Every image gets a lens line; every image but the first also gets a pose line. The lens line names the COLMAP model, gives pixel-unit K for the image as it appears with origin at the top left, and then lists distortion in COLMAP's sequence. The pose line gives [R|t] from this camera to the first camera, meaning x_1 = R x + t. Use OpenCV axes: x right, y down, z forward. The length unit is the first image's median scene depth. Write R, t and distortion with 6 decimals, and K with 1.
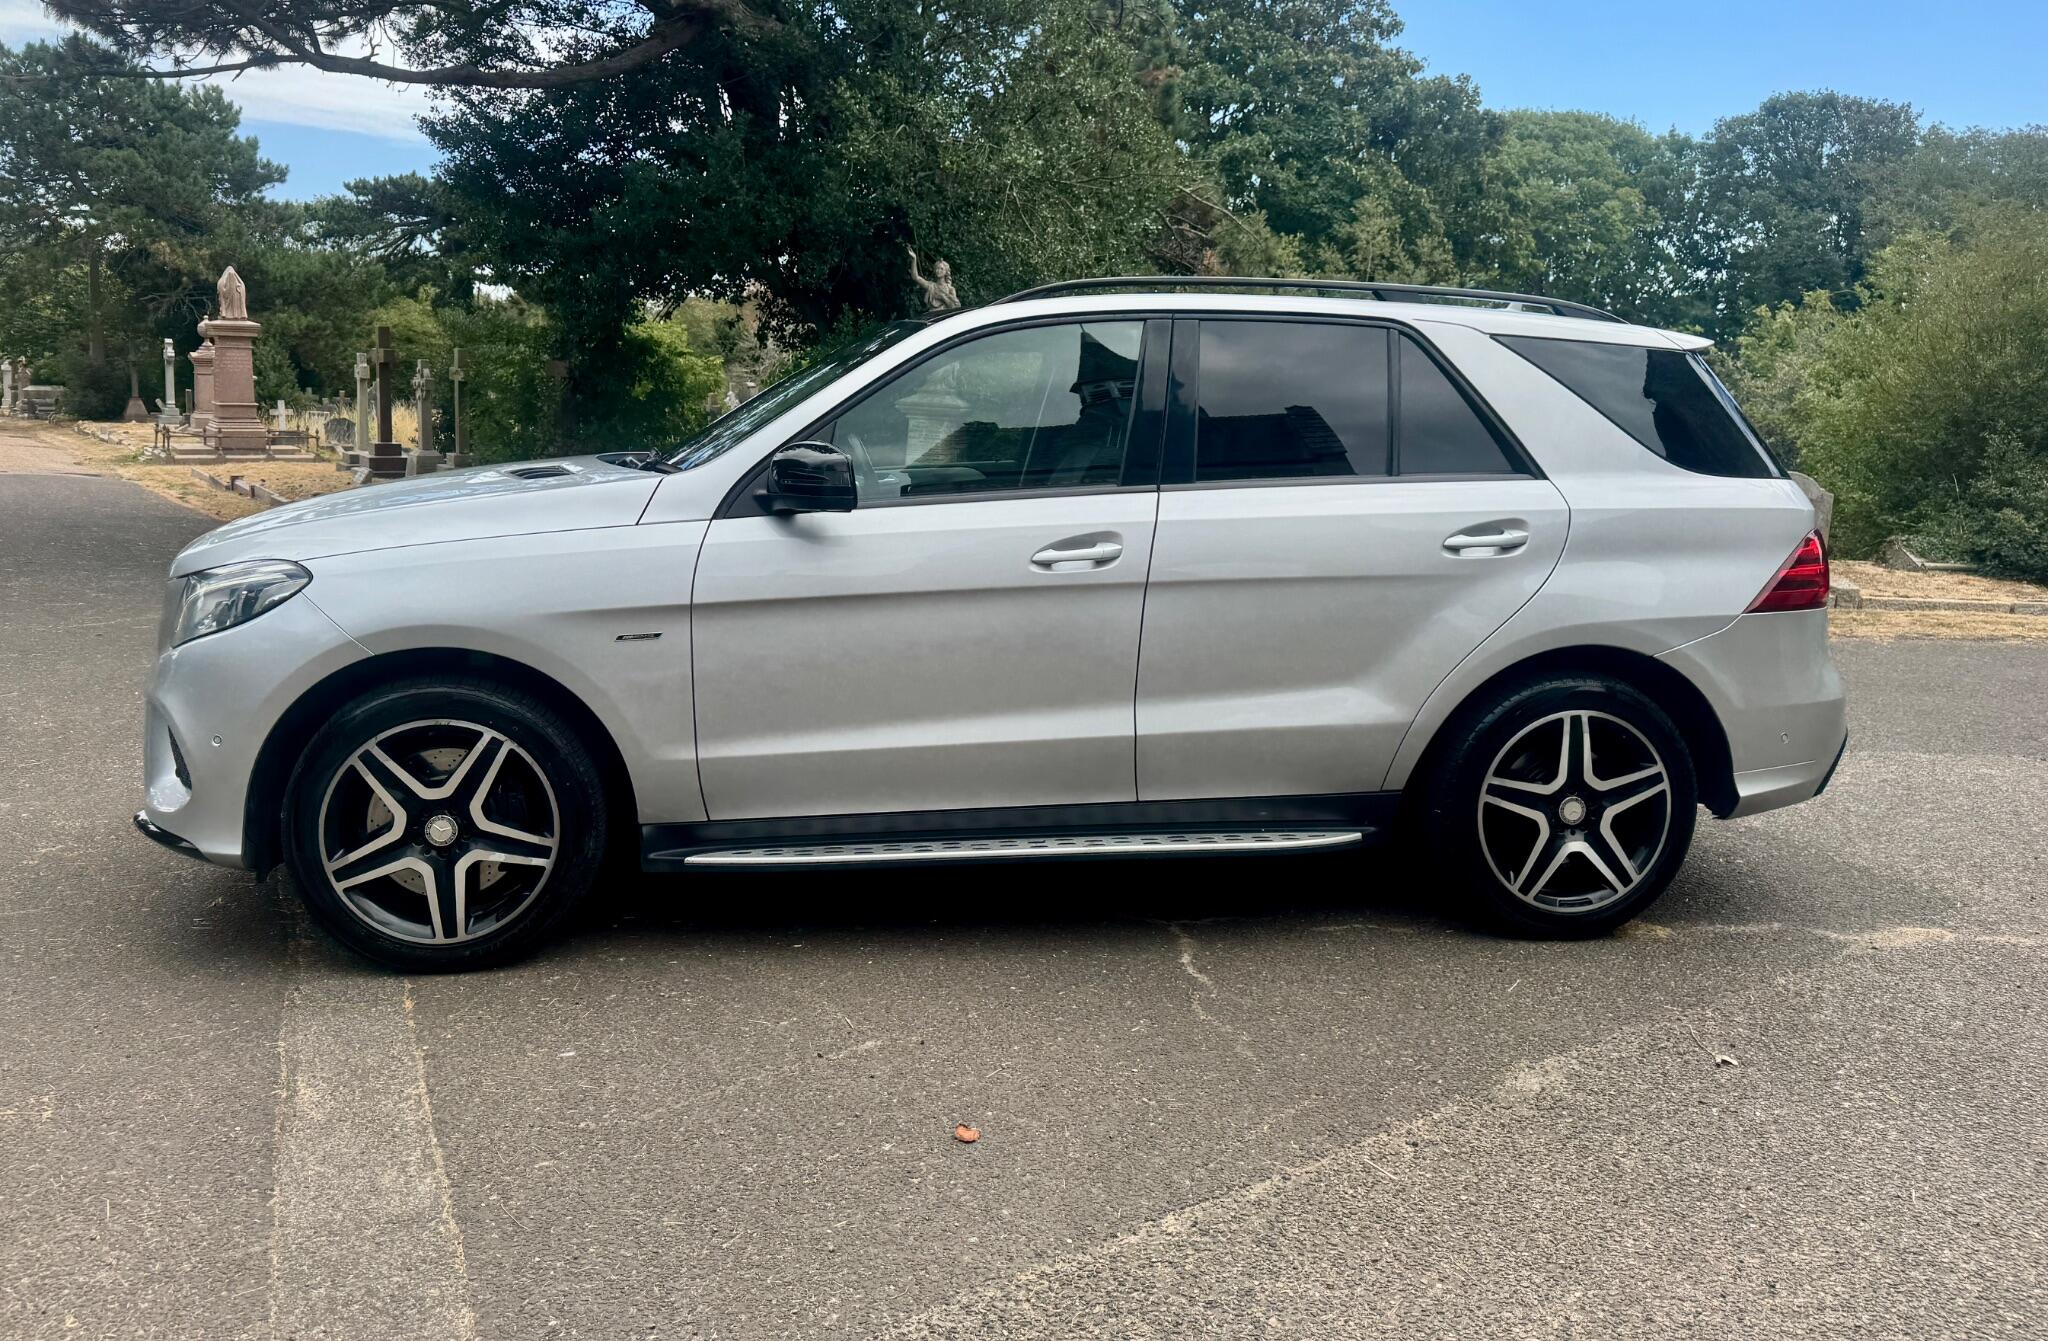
lens RADIAL K [[1442.9, 0, 974.7], [0, 1442.9, 656.7], [0, 0, 1]] dist [0.085793, -0.096190]
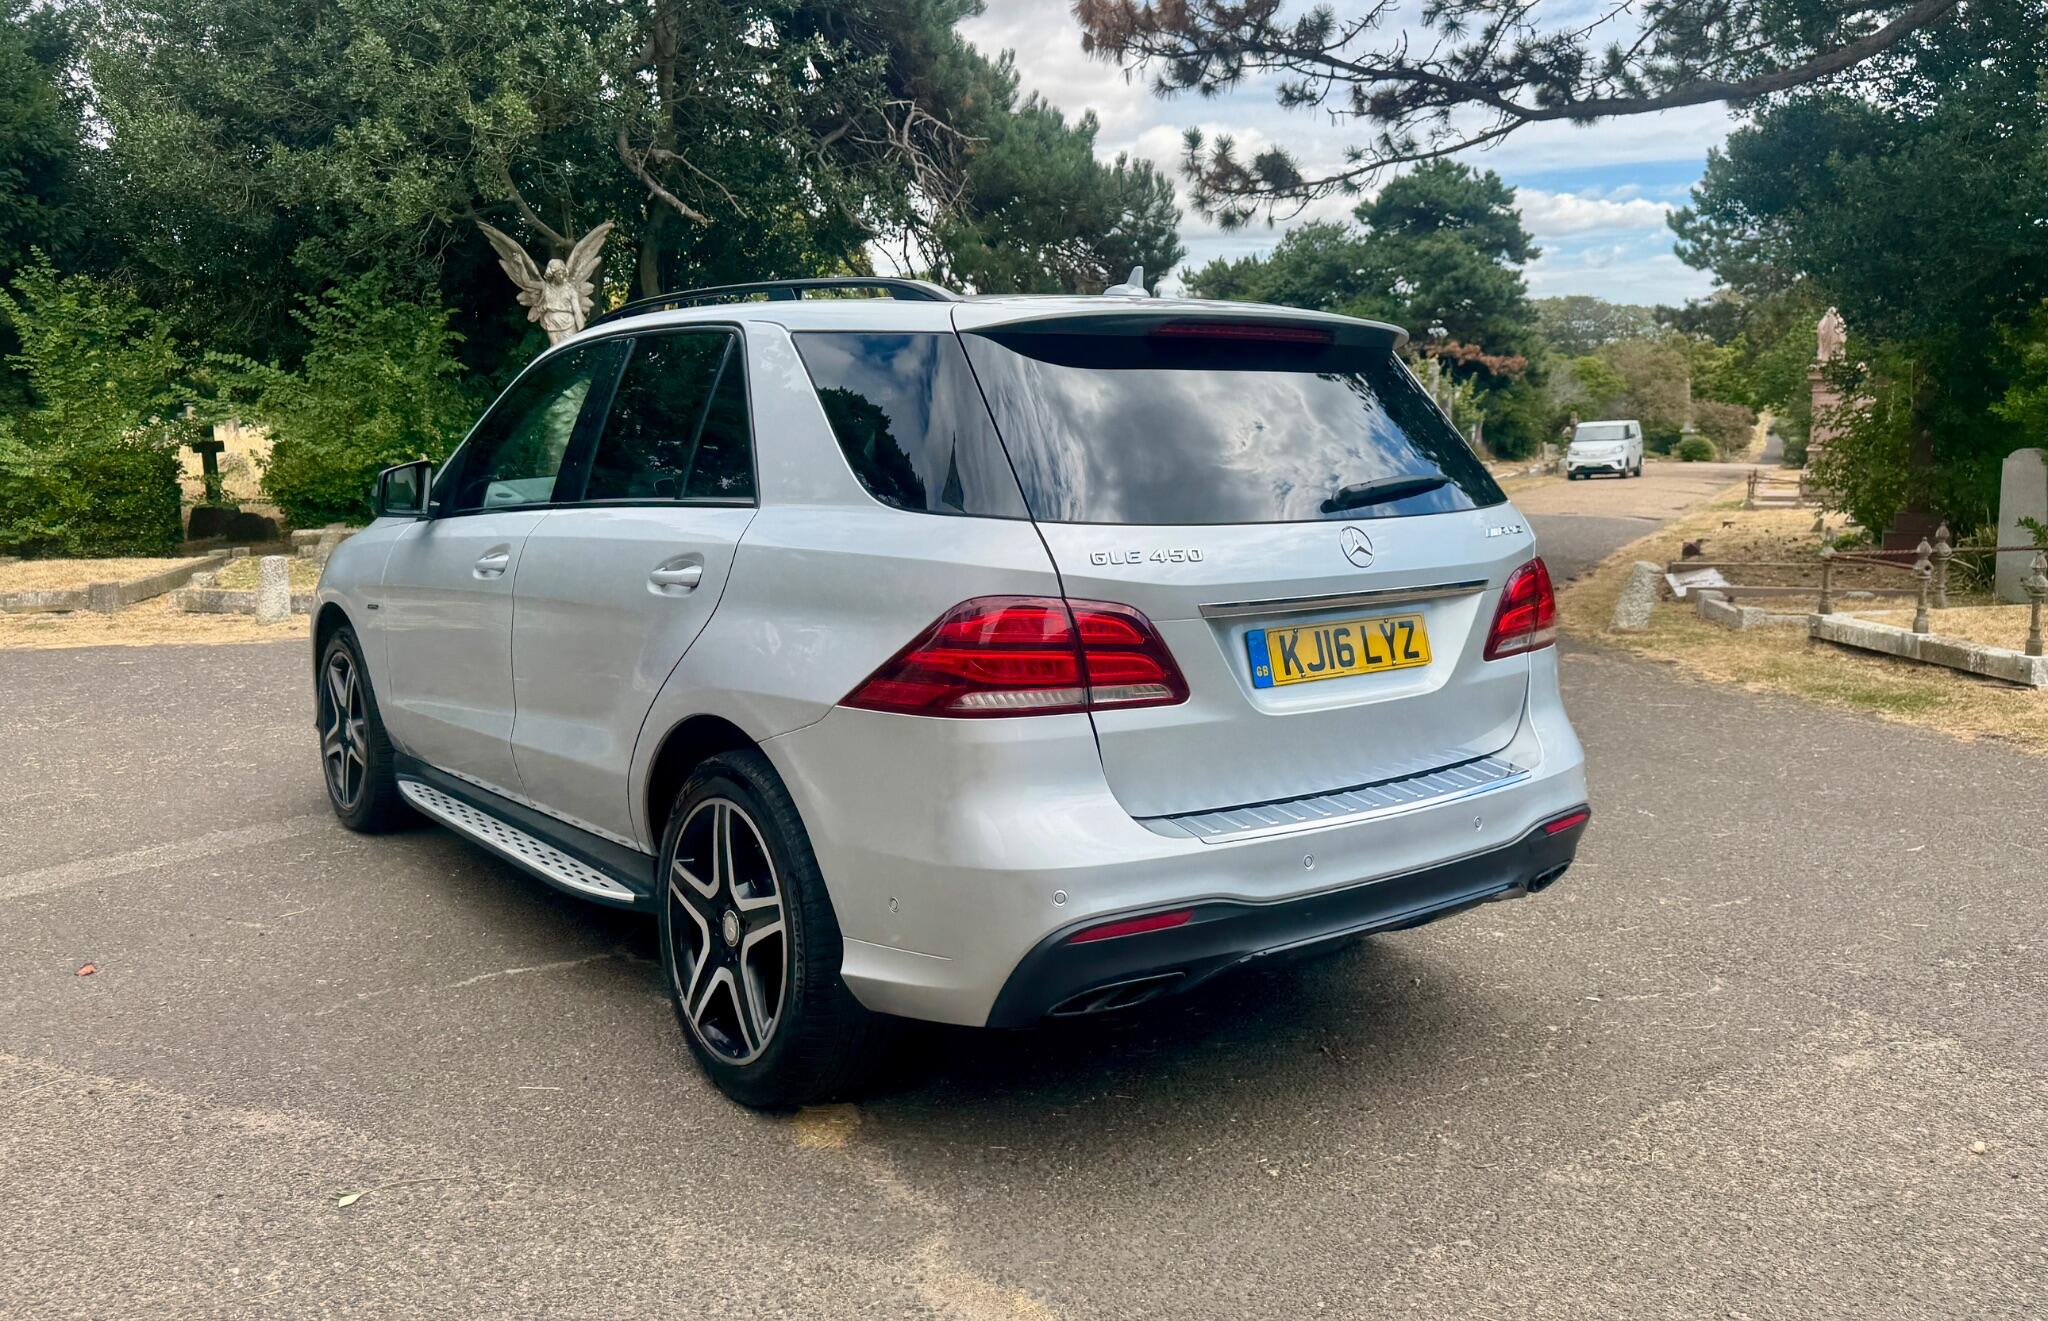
lens RADIAL K [[1540.5, 0, 1082.1], [0, 1540.5, 626.1], [0, 0, 1]] dist [0.058624, -0.079068]
pose [[0.520648, 0.081260, -0.849896, 1.224595], [-0.131612, 0.991200, 0.014144, -0.094843], [0.843566, 0.104493, 0.526761, 0.727496]]
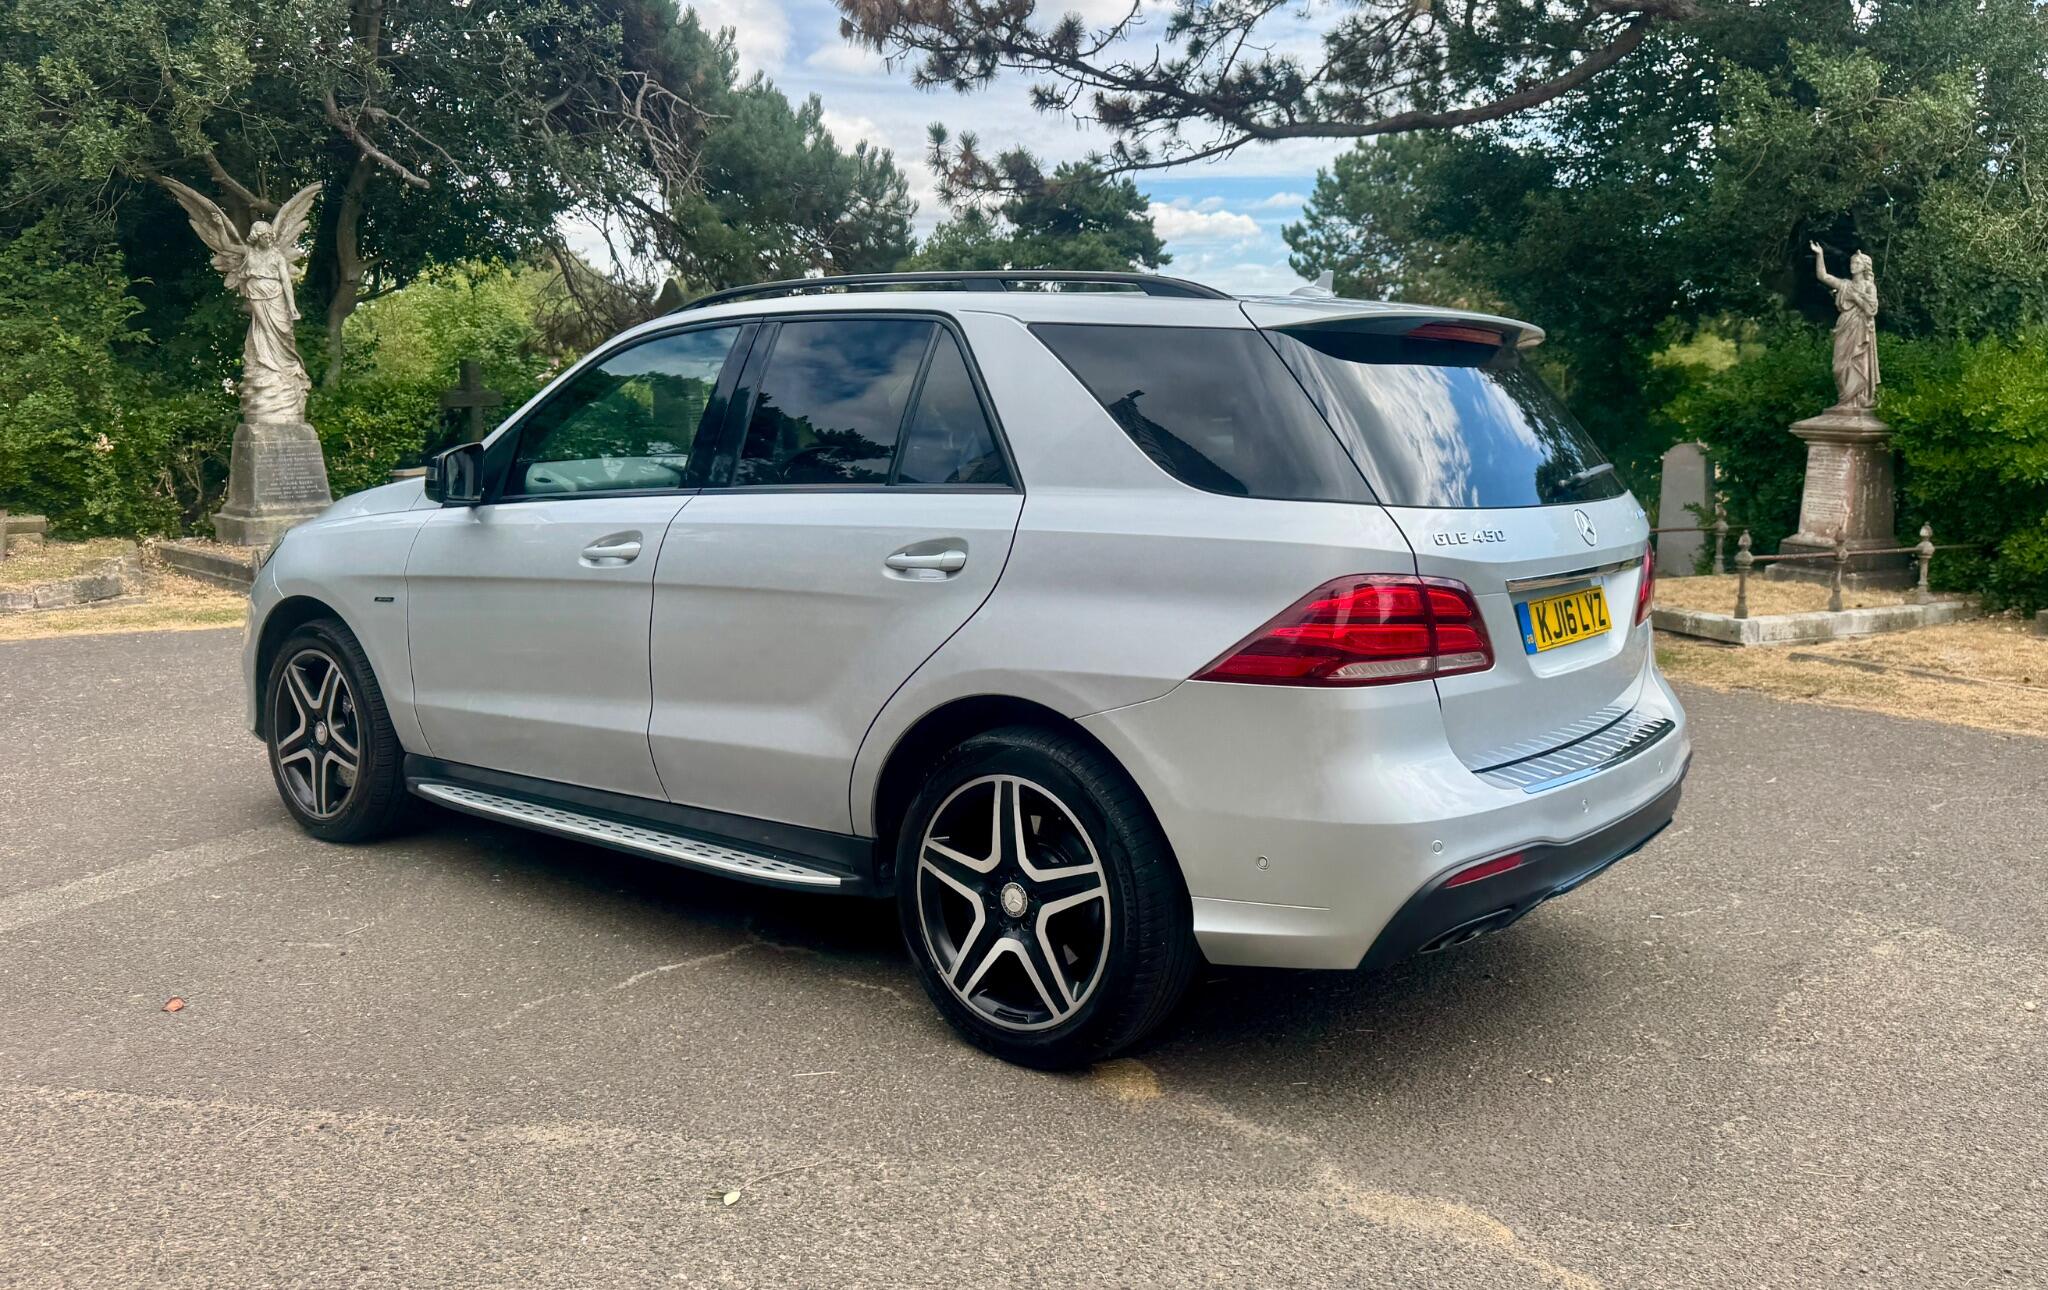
lens RADIAL K [[1500.4, 0, 1109.0], [0, 1500.4, 642.7], [0, 0, 1]] dist [0.083488, -0.112415]
pose [[0.724754, 0.083444, -0.683937, 1.021188], [-0.112367, 0.993664, 0.002159, -0.044896], [0.679784, 0.075288, 0.729538, 0.421048]]
